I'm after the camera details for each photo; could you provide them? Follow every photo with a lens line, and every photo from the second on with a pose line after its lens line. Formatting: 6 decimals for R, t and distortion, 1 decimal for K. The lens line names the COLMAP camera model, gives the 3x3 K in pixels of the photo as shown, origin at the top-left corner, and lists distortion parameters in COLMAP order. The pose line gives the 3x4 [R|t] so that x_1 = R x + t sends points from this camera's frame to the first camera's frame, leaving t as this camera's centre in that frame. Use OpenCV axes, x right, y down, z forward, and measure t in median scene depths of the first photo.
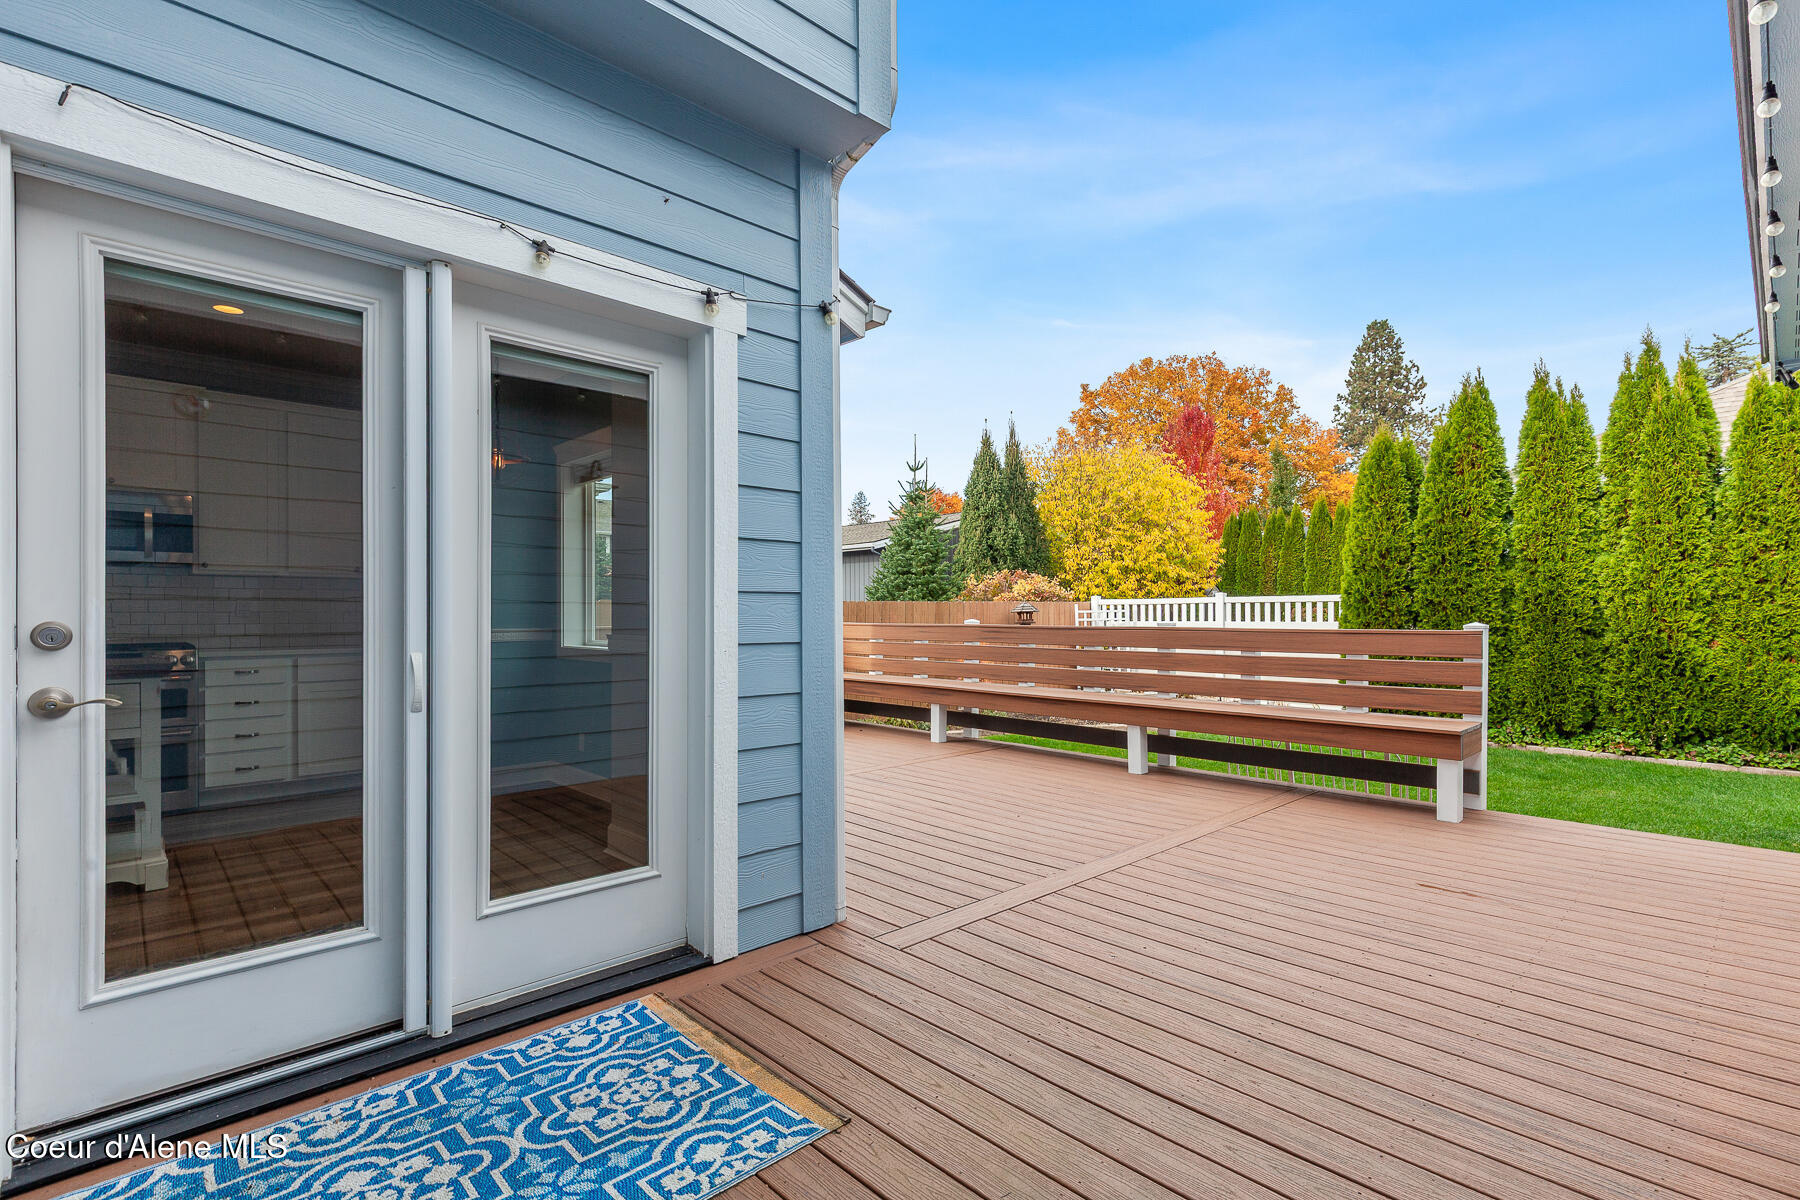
lens RADIAL K [[820.3, 0, 907.9], [0, 820.3, 608.7], [0, 0, 1]] dist [0.009395, -0.000040]
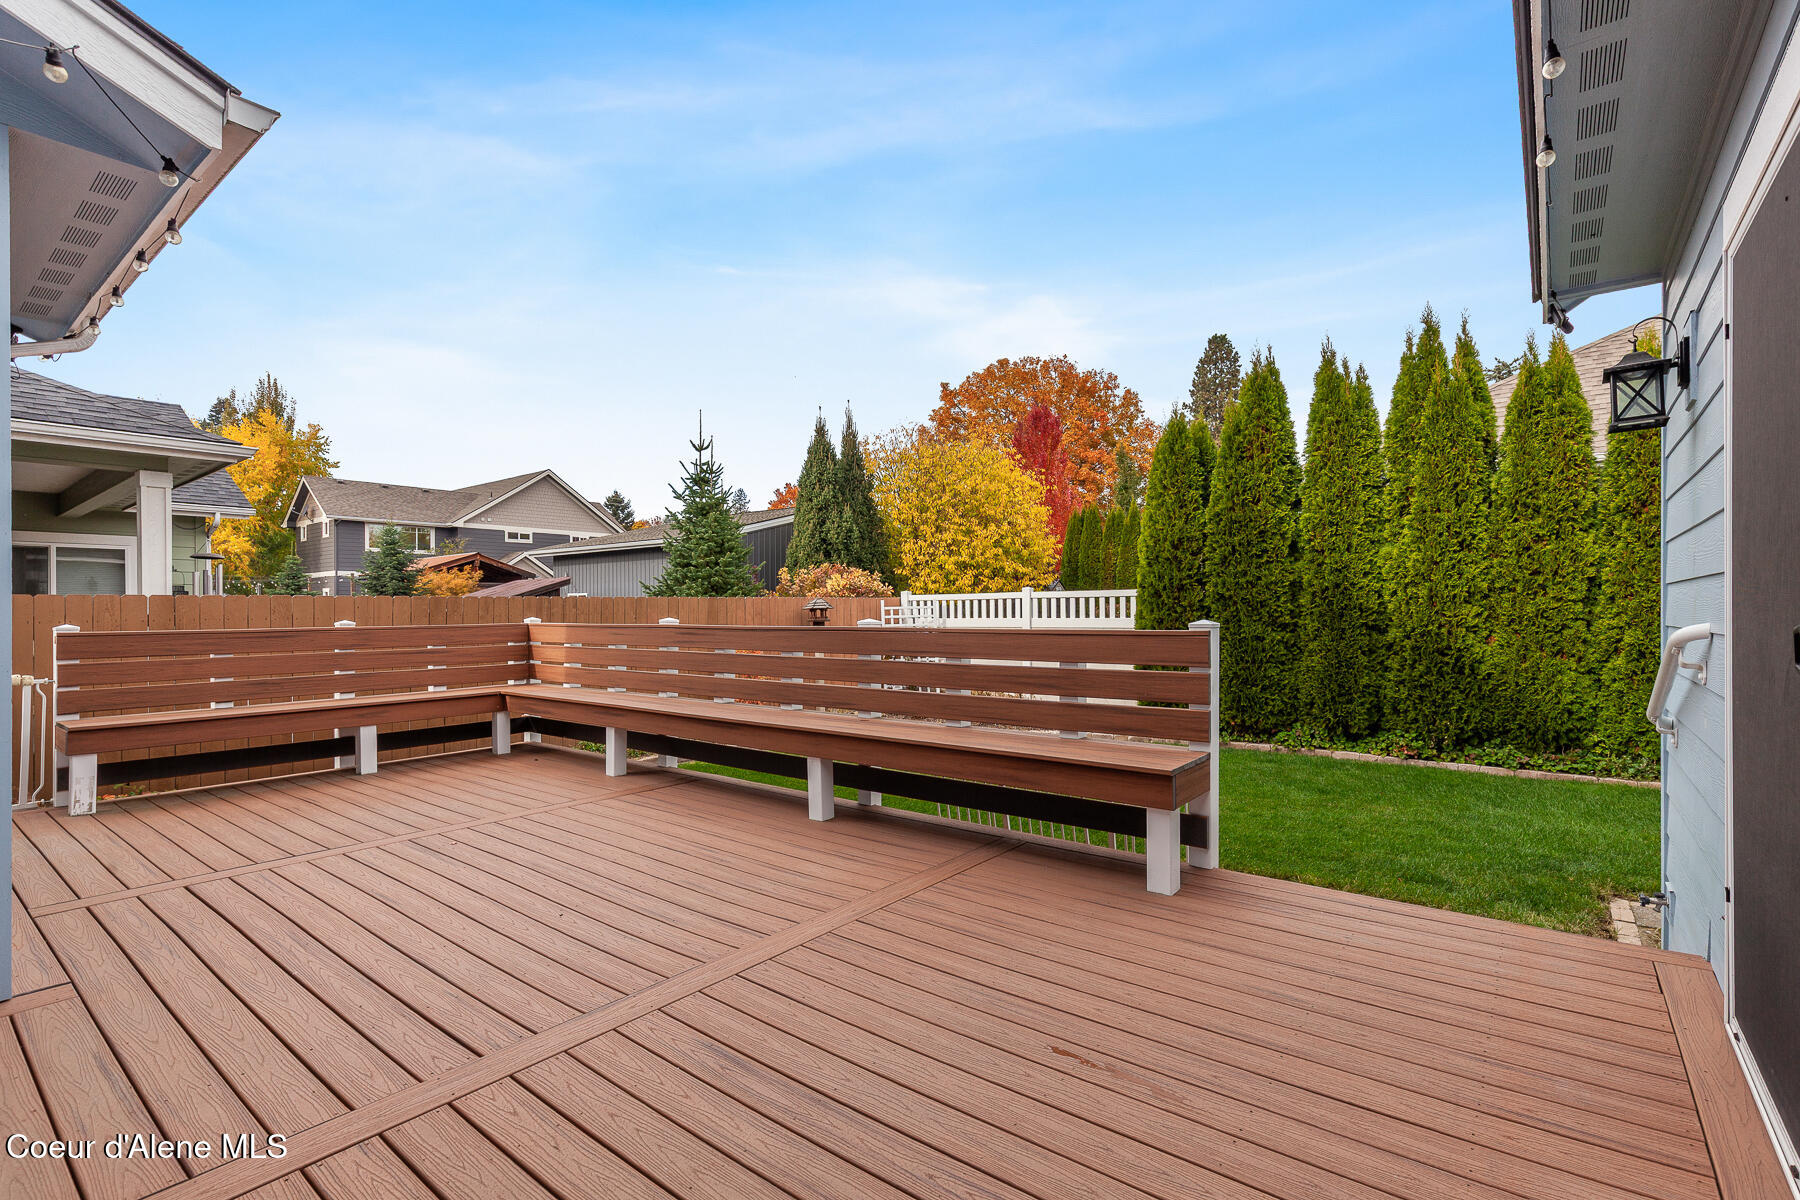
lens RADIAL K [[820.3, 0, 891.0], [0, 820.3, 602.0], [0, 0, 1]] dist [0.009395, -0.000040]
pose [[0.990535, -0.002968, 0.137229, 0.148202], [0.003593, 0.999984, -0.004308, 0.001179], [-0.137214, 0.004760, 0.990530, 0.143810]]
